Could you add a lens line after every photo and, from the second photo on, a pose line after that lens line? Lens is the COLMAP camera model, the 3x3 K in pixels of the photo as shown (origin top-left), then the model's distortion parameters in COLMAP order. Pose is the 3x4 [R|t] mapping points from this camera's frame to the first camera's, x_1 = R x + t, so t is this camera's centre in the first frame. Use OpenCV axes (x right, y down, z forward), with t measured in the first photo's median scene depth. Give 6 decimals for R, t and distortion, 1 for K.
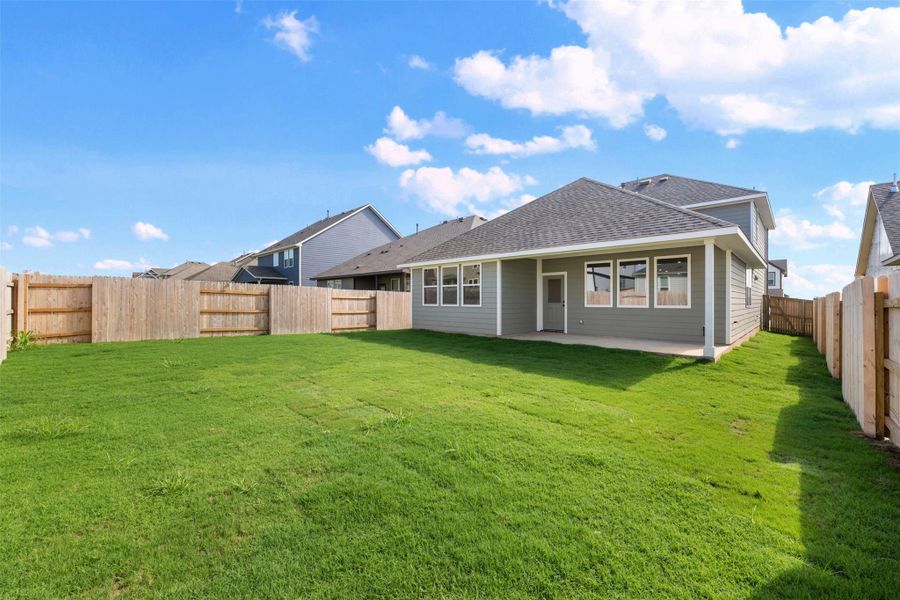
lens RADIAL K [[362.1, 0, 450.0], [0, 362.1, 300.0], [0, 0, 1]] dist [-0.000820, -0.000083]
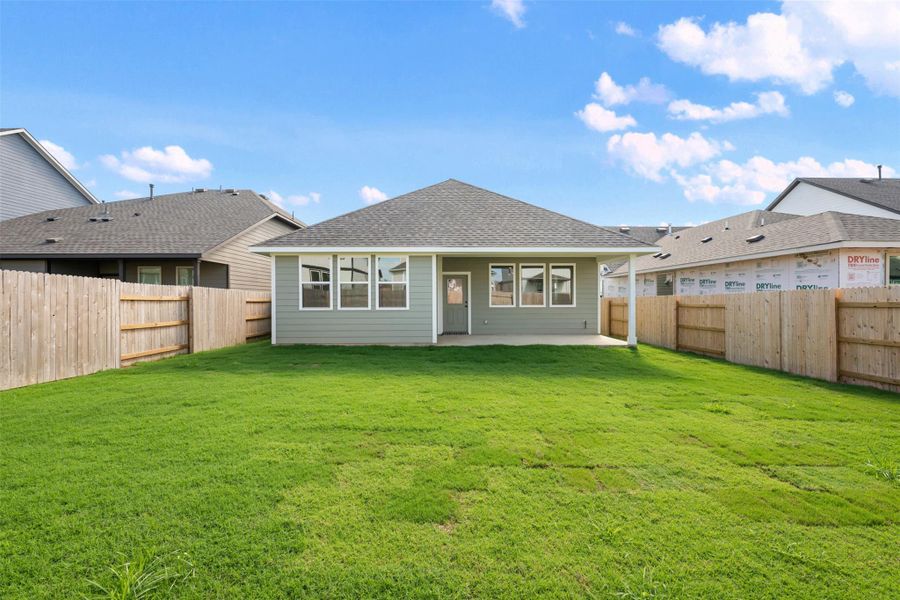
lens RADIAL K [[362.1, 0, 450.0], [0, 362.1, 300.0], [0, 0, 1]] dist [-0.000820, -0.000083]
pose [[0.695596, -0.005543, 0.718412, -0.398841], [0.002592, 0.999983, 0.005206, -0.006534], [-0.718428, -0.001759, 0.695599, 0.339929]]
